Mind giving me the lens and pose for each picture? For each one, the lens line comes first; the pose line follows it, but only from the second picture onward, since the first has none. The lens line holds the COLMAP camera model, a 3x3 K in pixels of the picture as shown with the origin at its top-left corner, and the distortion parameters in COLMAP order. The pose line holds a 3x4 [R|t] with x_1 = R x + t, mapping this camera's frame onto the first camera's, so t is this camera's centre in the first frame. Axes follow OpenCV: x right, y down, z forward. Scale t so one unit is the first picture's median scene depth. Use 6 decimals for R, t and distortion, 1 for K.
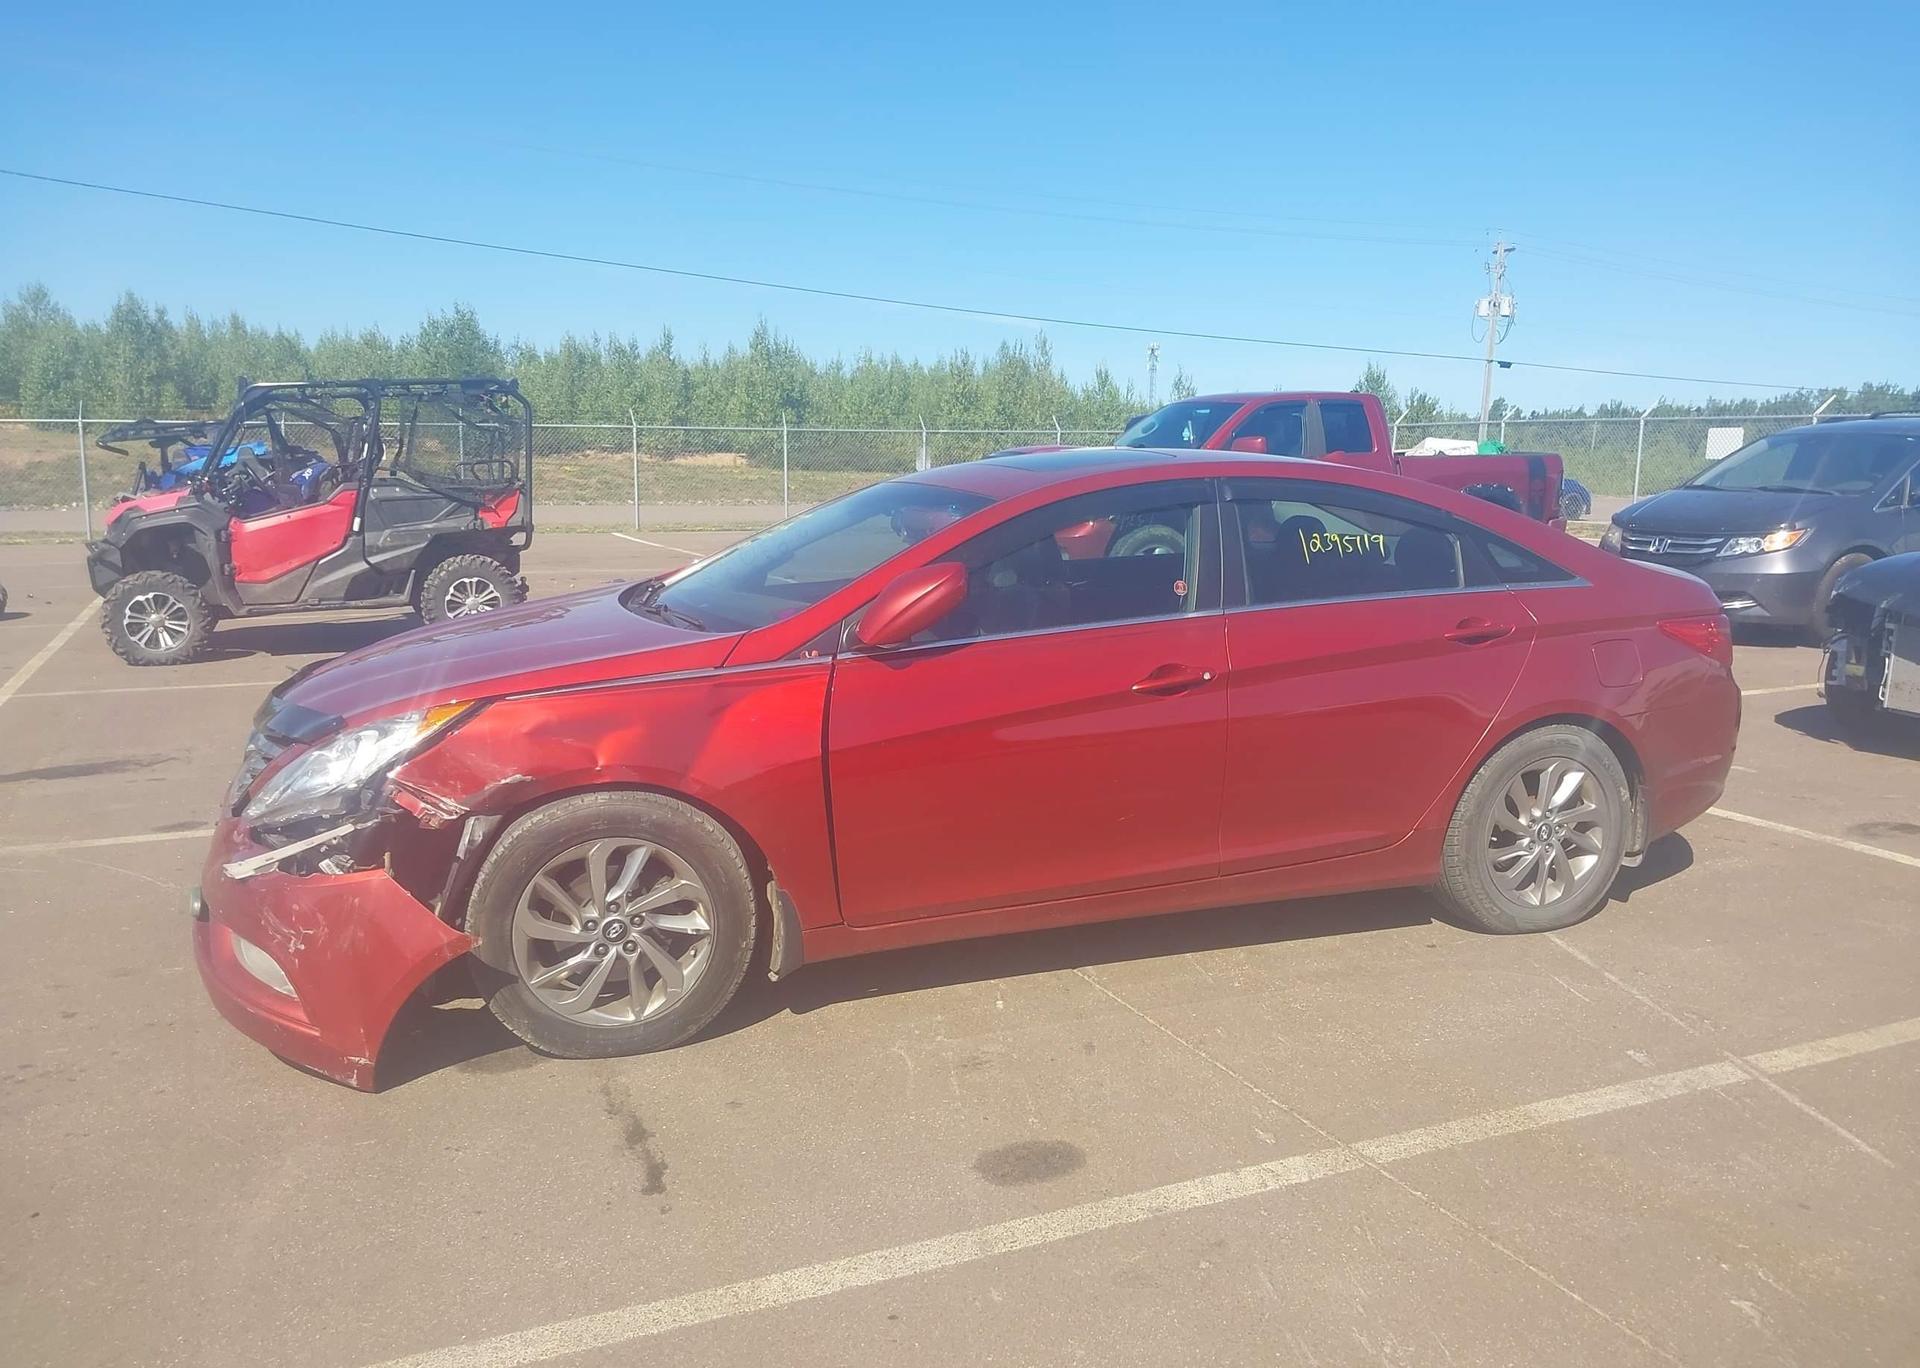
lens RADIAL K [[1509.5, 0, 970.5], [0, 1509.5, 691.8], [0, 0, 1]] dist [0.042038, -0.070022]
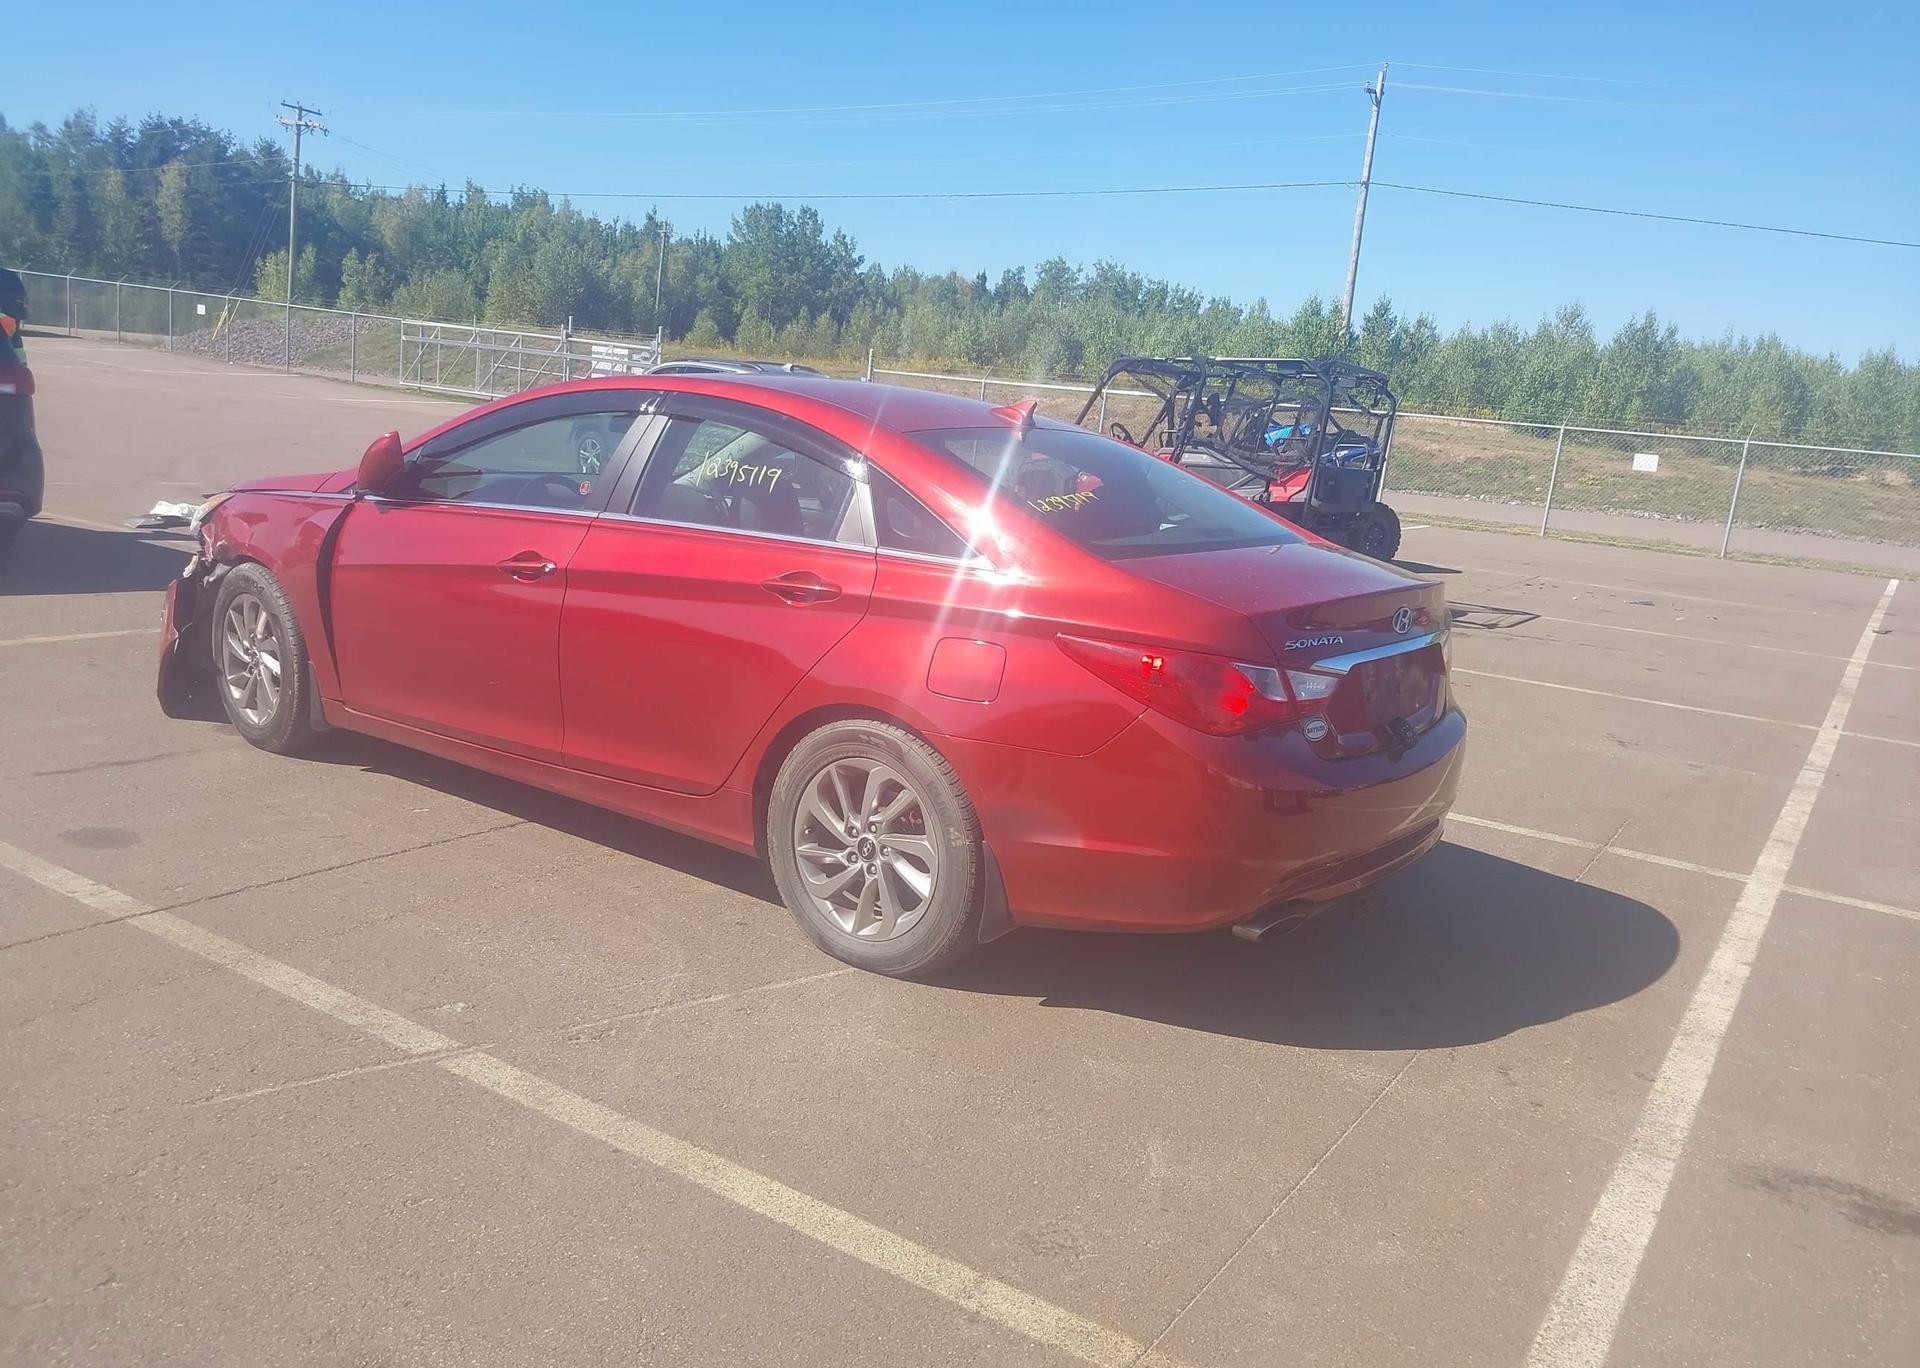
lens RADIAL K [[1509.5, 0, 957.9], [0, 1509.5, 663.3], [0, 0, 1]] dist [0.042038, -0.070022]
pose [[0.546022, 0.188322, -0.816330, 1.078067], [-0.216648, 0.973003, 0.079555, -0.083087], [0.809274, 0.133418, 0.572080, 0.569454]]
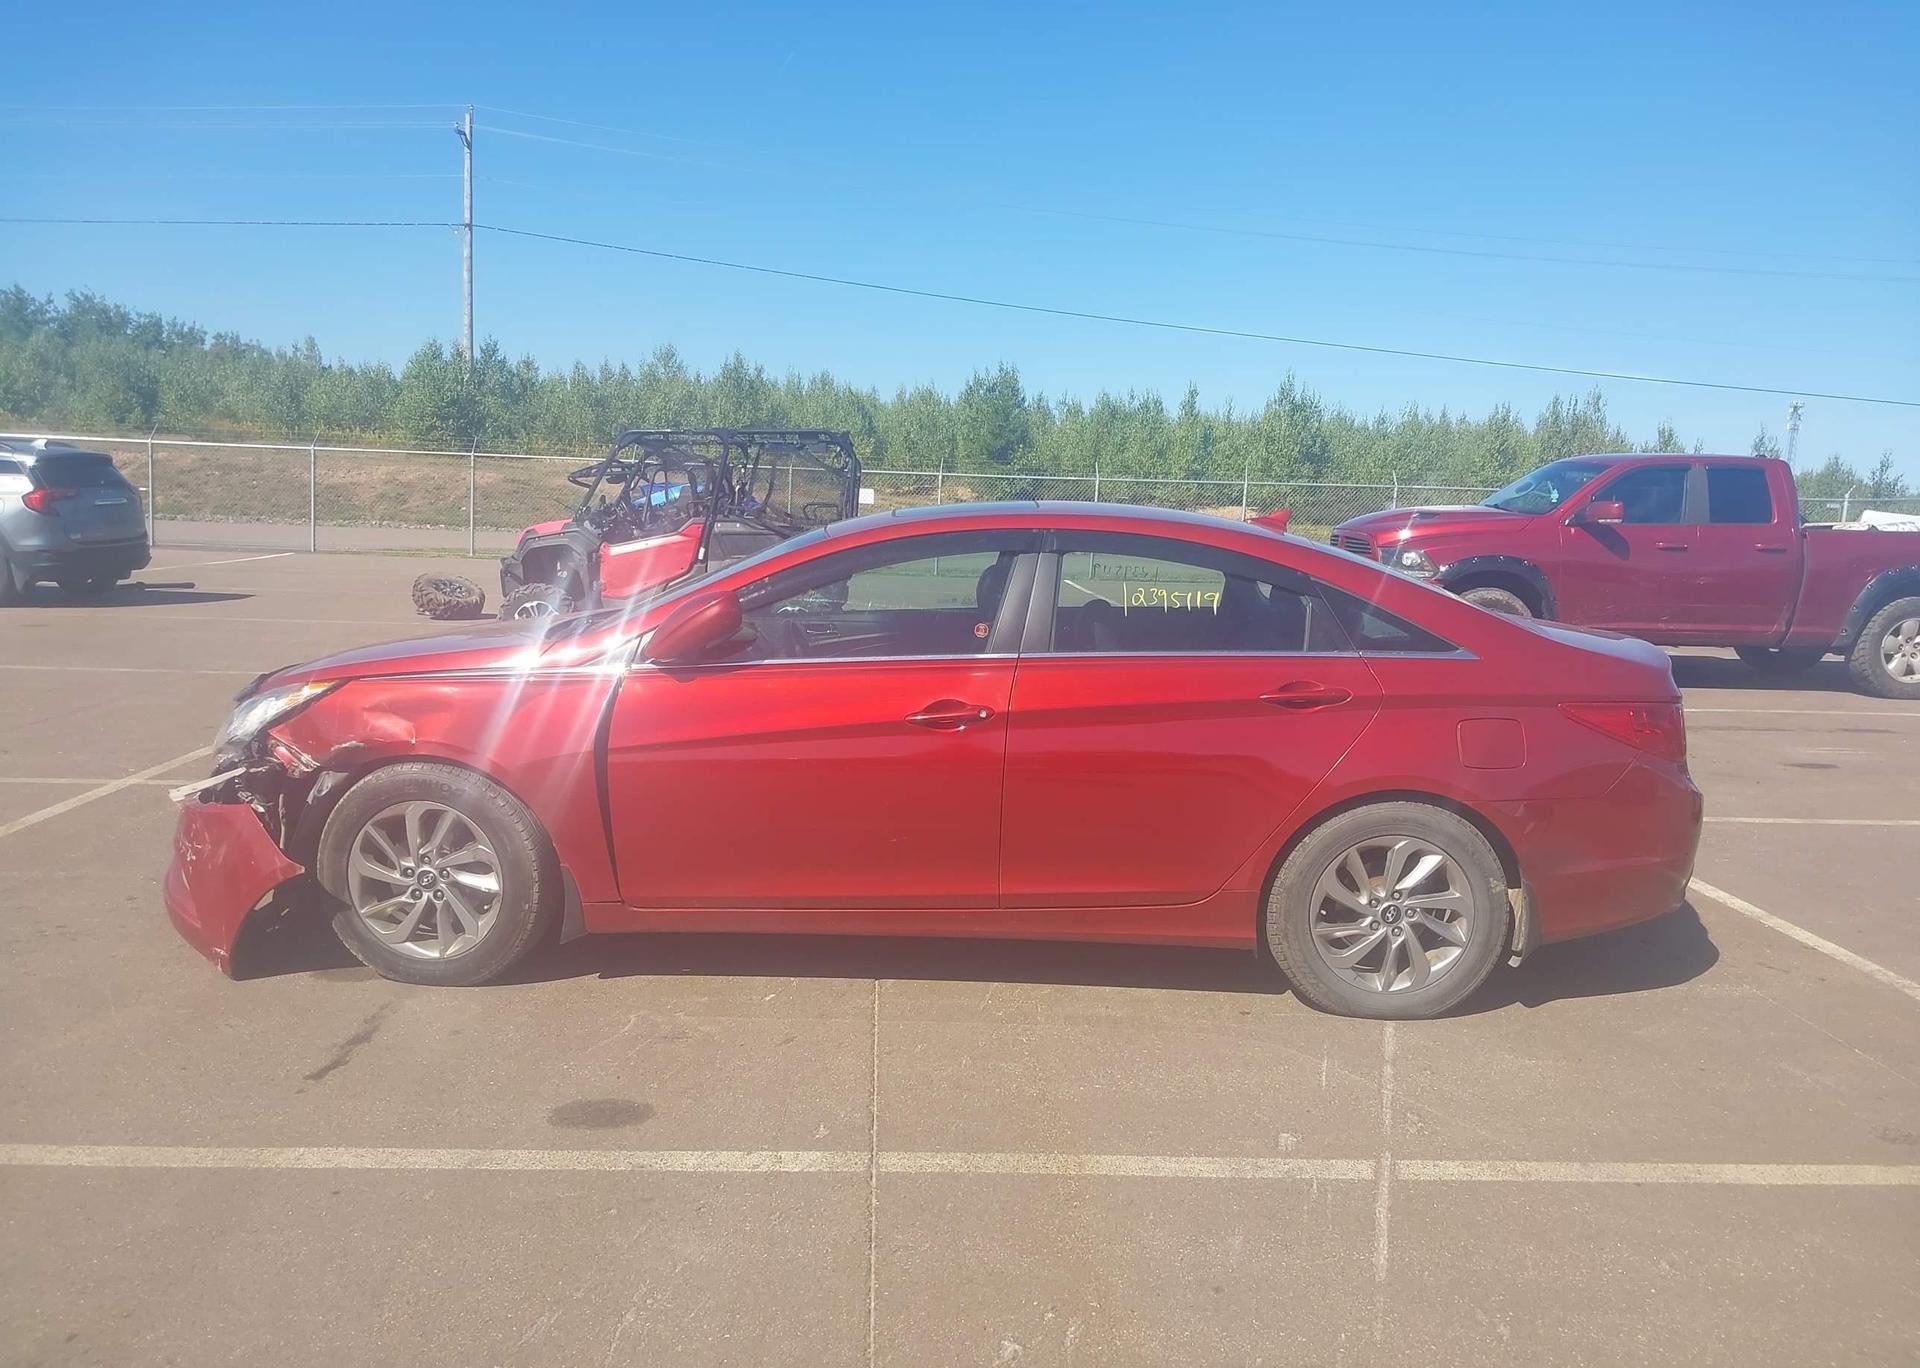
lens RADIAL K [[1509.5, 0, 961.1], [0, 1509.5, 688.2], [0, 0, 1]] dist [0.042038, -0.070022]
pose [[0.929953, 0.074803, -0.359988, 0.468676], [-0.088096, 0.995898, -0.020638, -0.004973], [0.356967, 0.050906, 0.932729, 0.013722]]
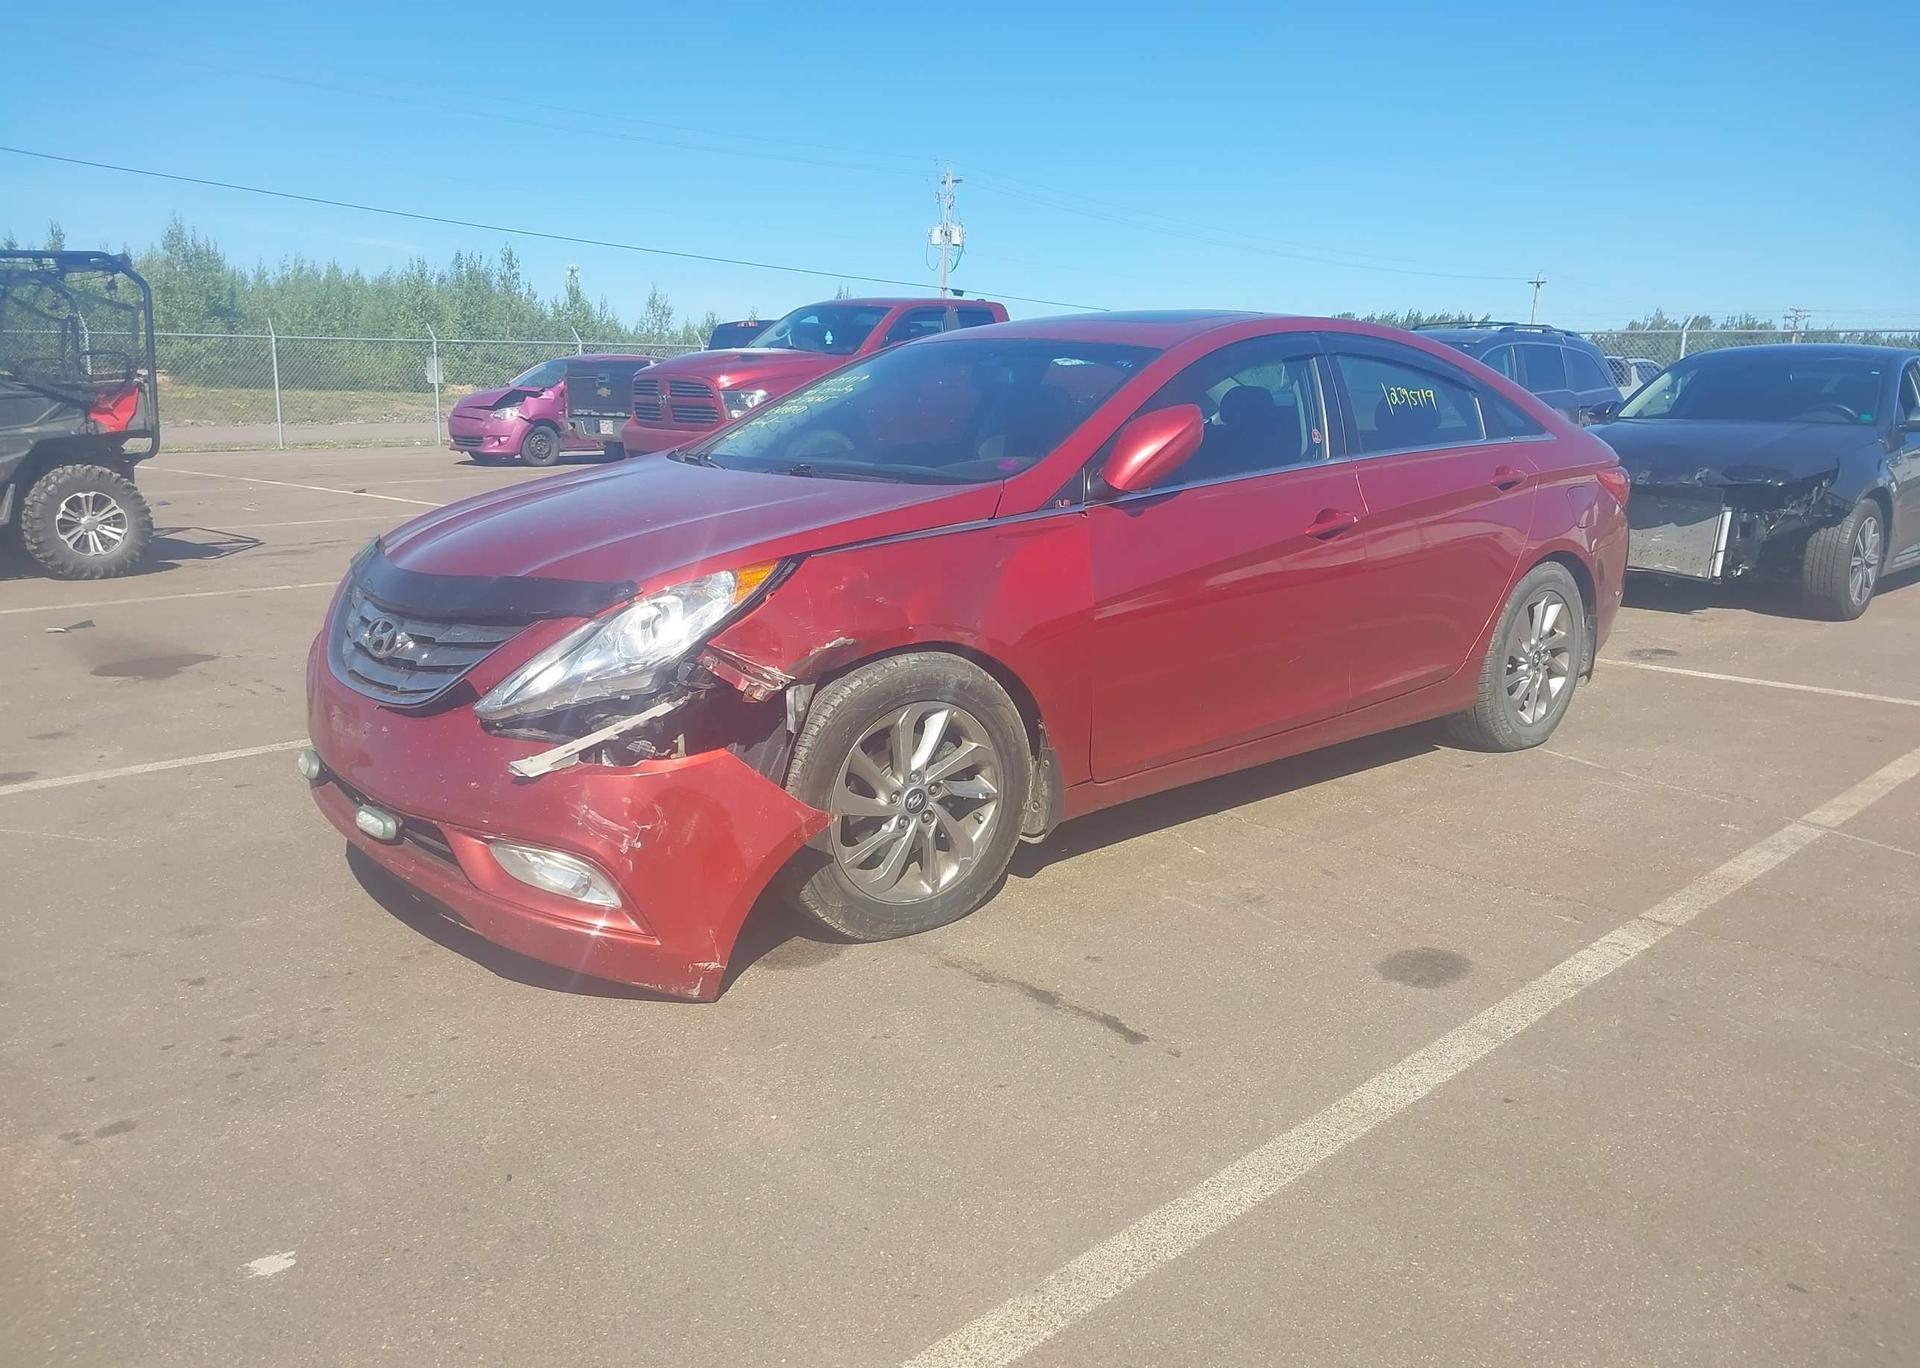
lens RADIAL K [[1509.5, 0, 966.5], [0, 1509.5, 667.4], [0, 0, 1]] dist [0.042038, -0.070022]
pose [[0.934779, -0.064183, 0.349384, -0.423067], [0.052878, 0.997725, 0.041811, 0.030254], [-0.351273, -0.020610, 0.936046, 0.092219]]
